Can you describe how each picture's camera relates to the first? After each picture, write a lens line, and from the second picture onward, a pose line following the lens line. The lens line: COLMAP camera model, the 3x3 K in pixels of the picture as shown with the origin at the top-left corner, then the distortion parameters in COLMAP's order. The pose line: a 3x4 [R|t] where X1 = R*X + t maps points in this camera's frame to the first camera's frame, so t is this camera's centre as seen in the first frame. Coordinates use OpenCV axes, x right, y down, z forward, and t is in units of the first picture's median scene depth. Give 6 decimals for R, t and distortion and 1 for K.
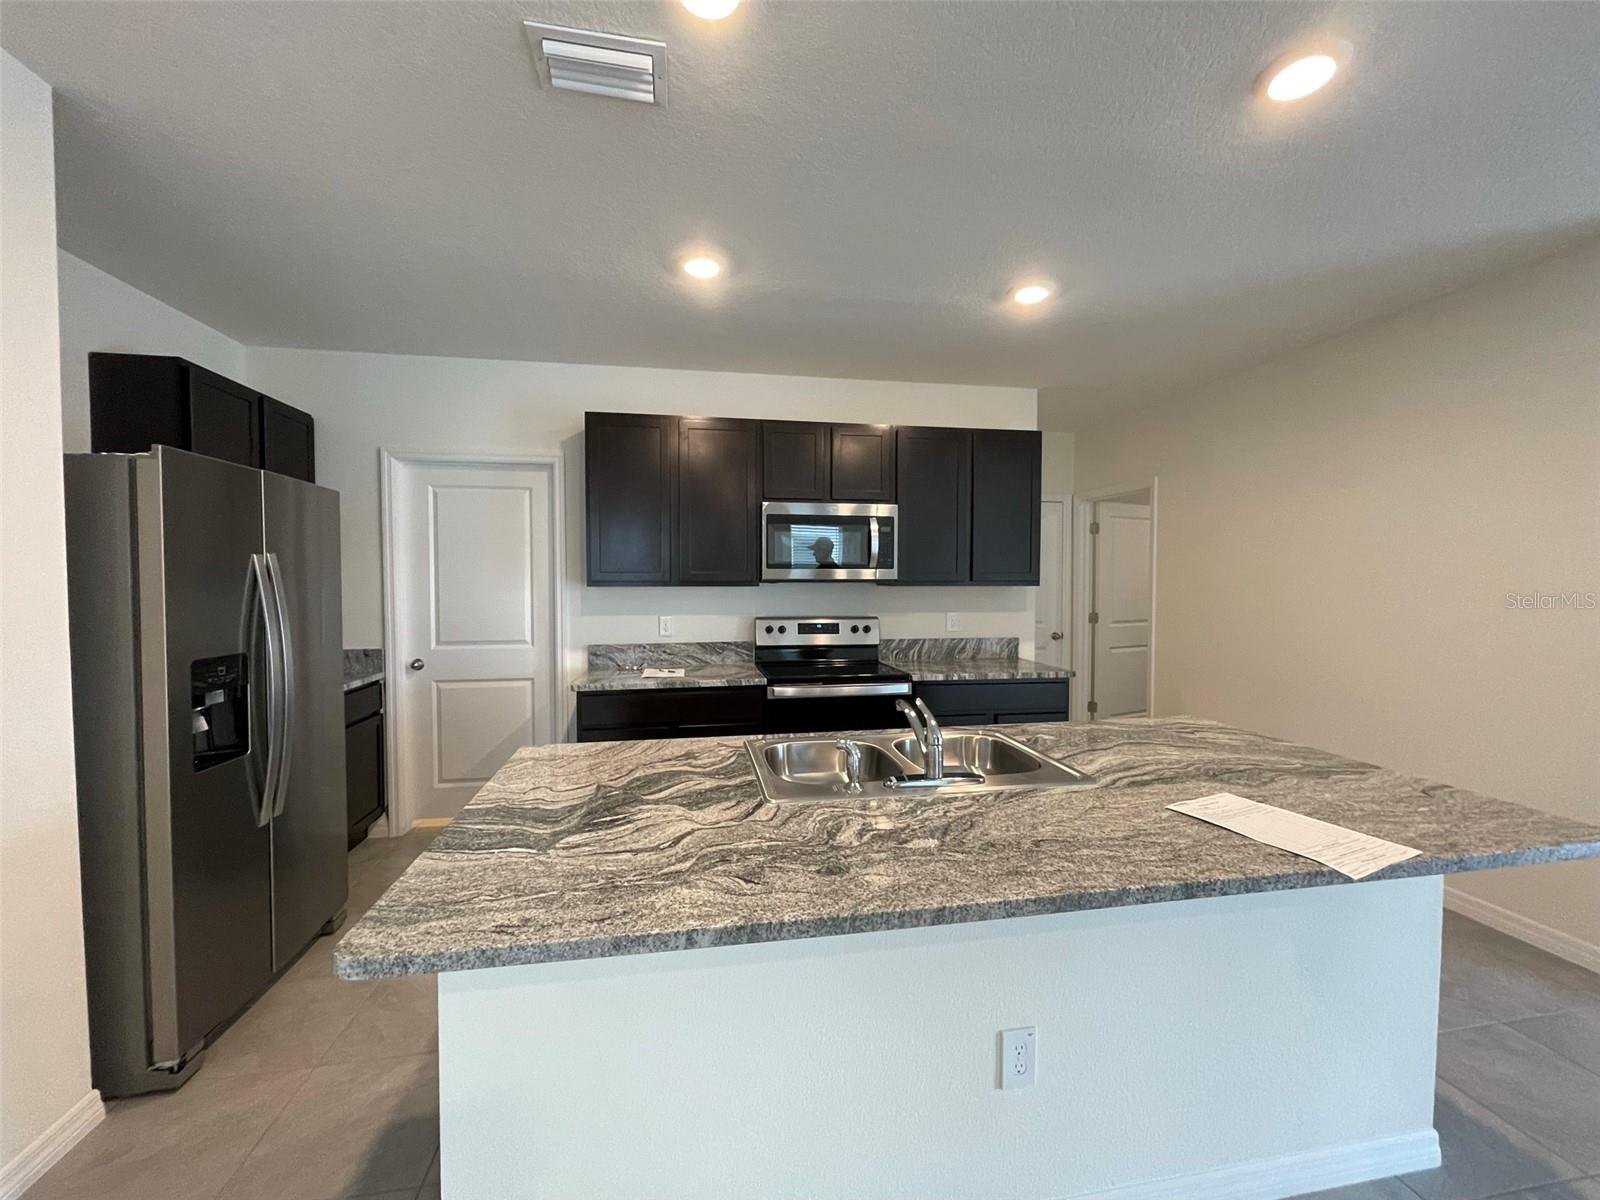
lens RADIAL K [[643.1, 0, 794.1], [0, 643.1, 600.1], [0, 0, 1]] dist [-0.001847, -0.000257]
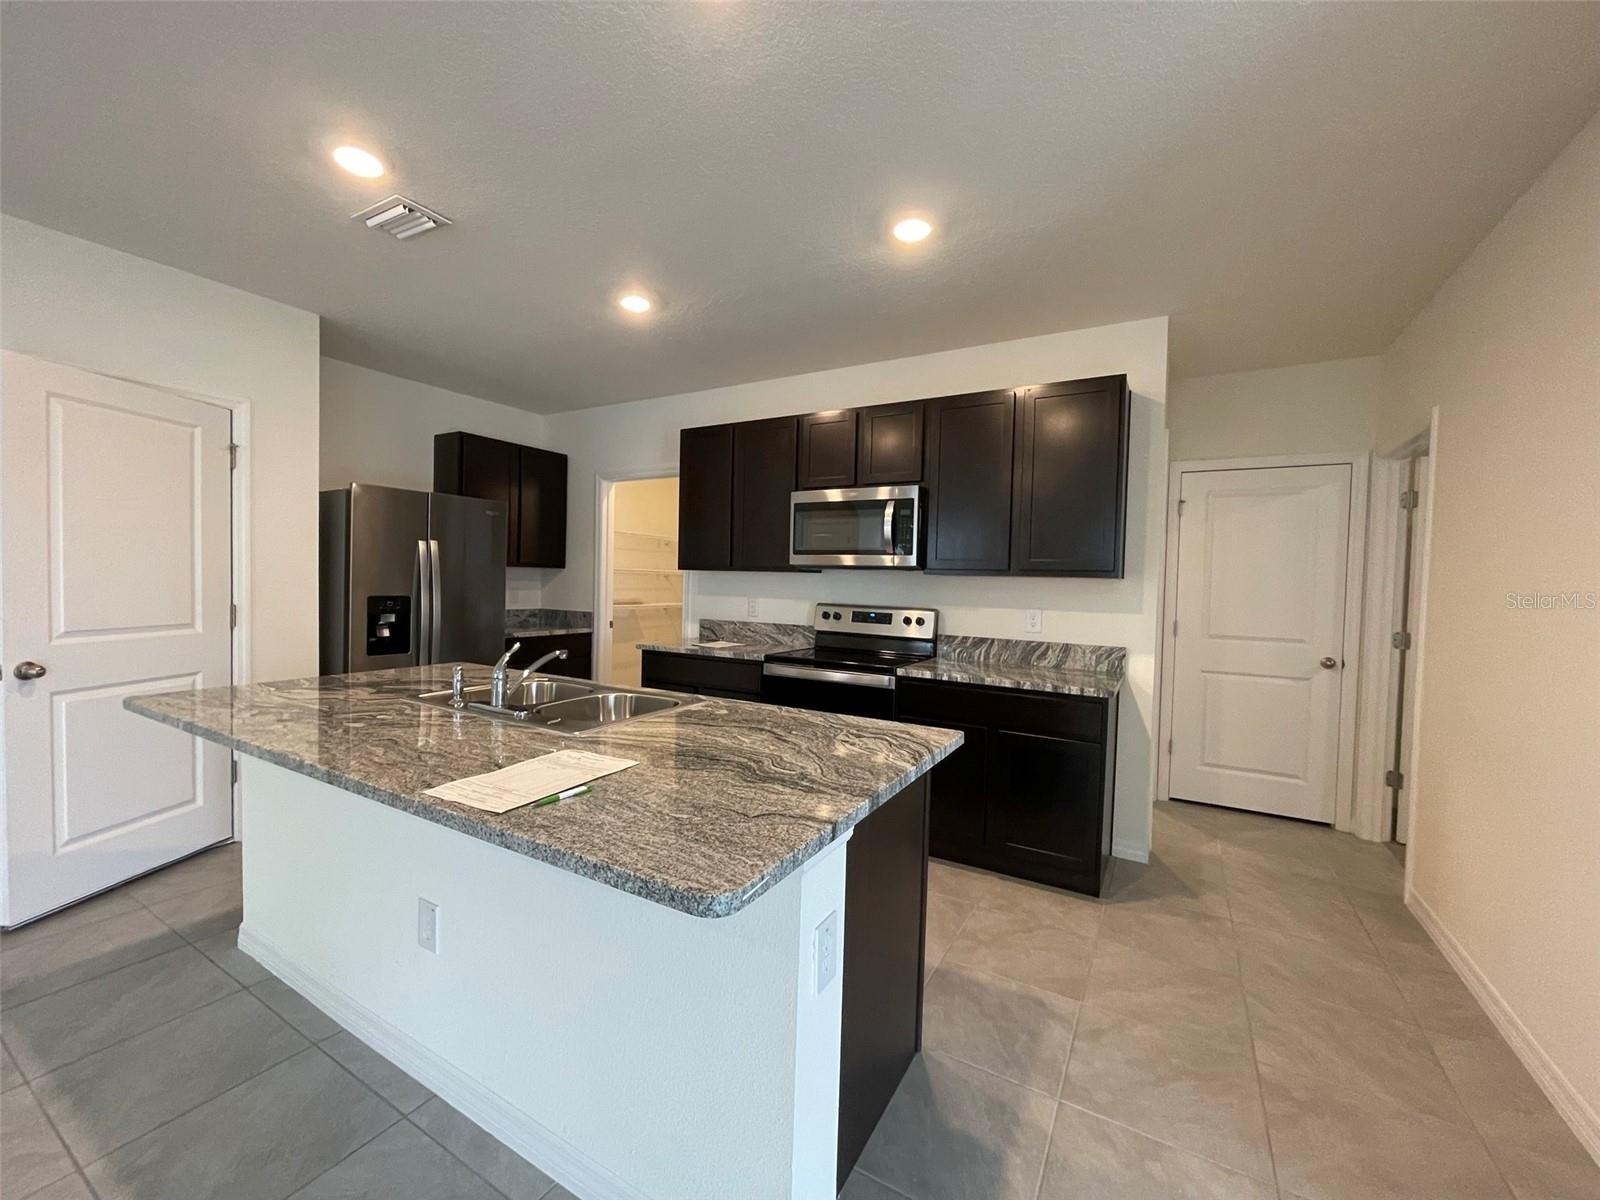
lens RADIAL K [[647.4, 0, 796.2], [0, 647.4, 596.3], [0, 0, 1]] dist [-0.002991, 0.000801]
pose [[0.762240, 0.036509, -0.646264, 0.634716], [-0.047043, 0.998892, 0.000946, 0.017672], [0.645583, 0.029681, 0.763113, 0.186250]]
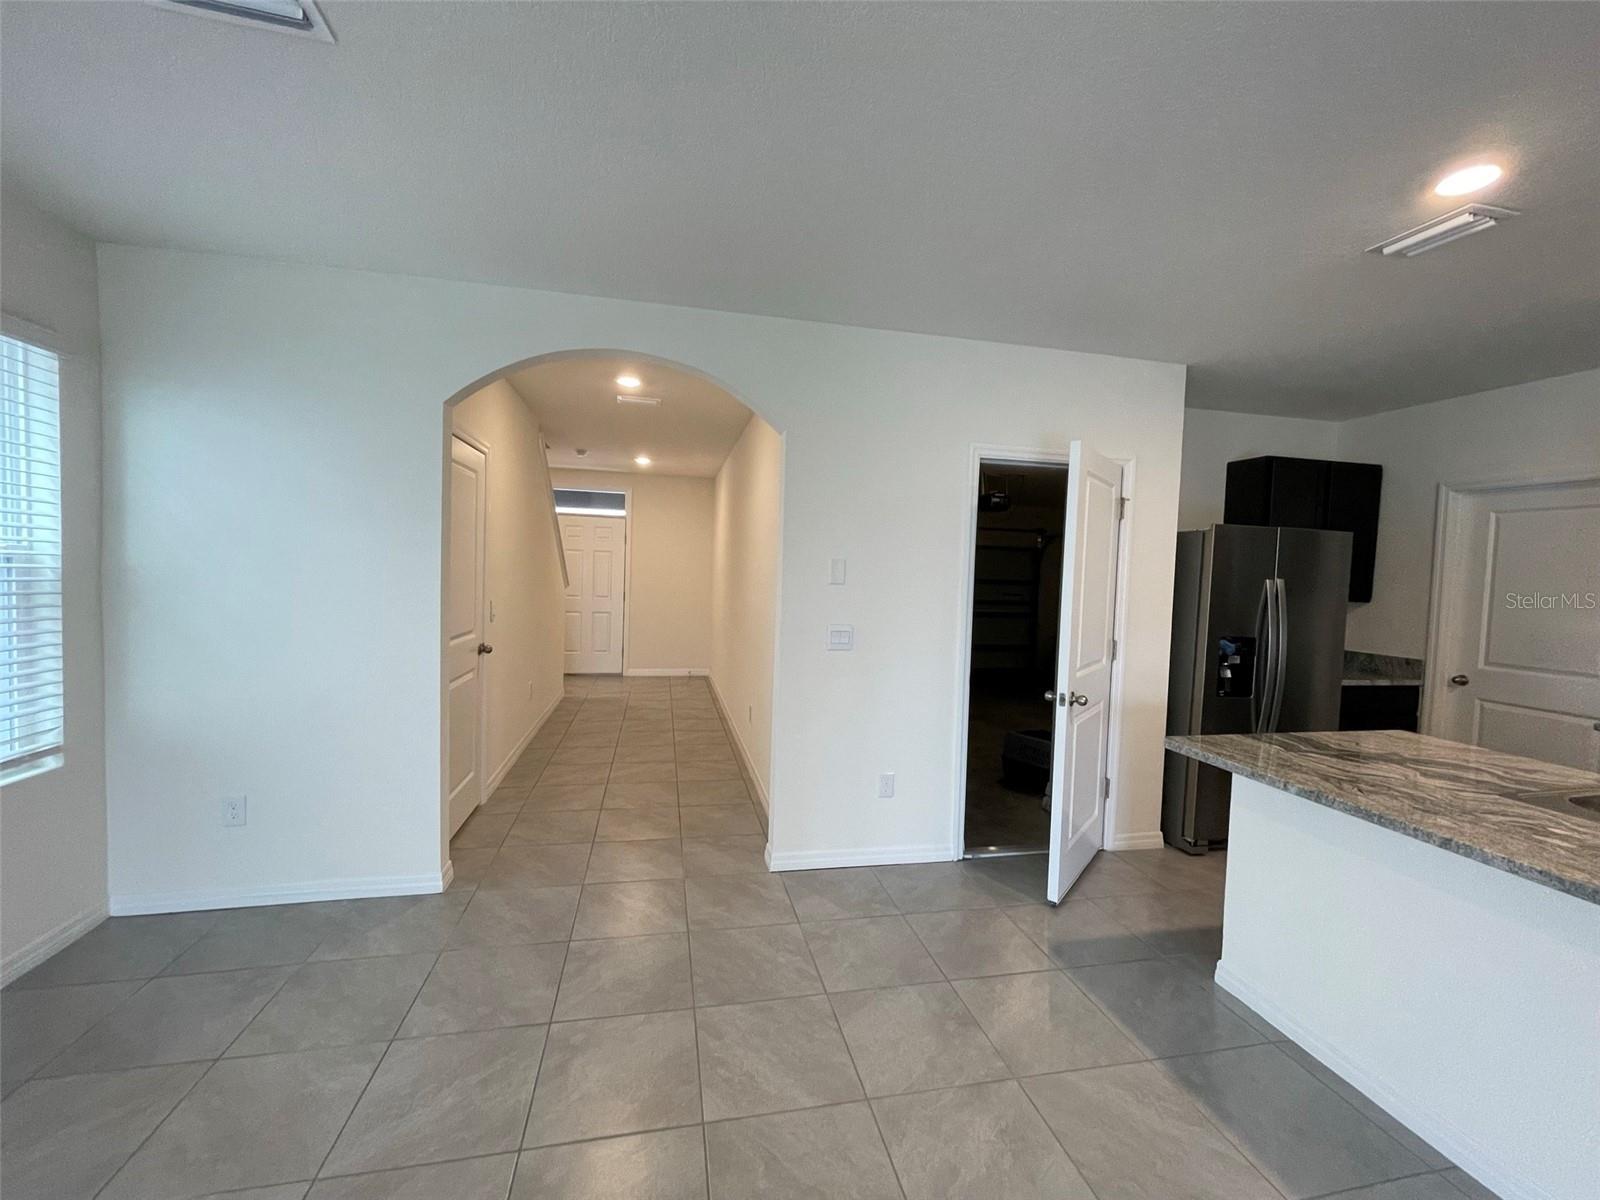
lens RADIAL K [[647.4, 0, 796.2], [0, 647.4, 596.3], [0, 0, 1]] dist [-0.002991, 0.000801]
pose [[0.033976, 0.041595, -0.998557, 0.456601], [-0.067694, 0.996935, 0.039224, -0.006488], [0.997127, 0.066264, 0.036687, -0.157219]]
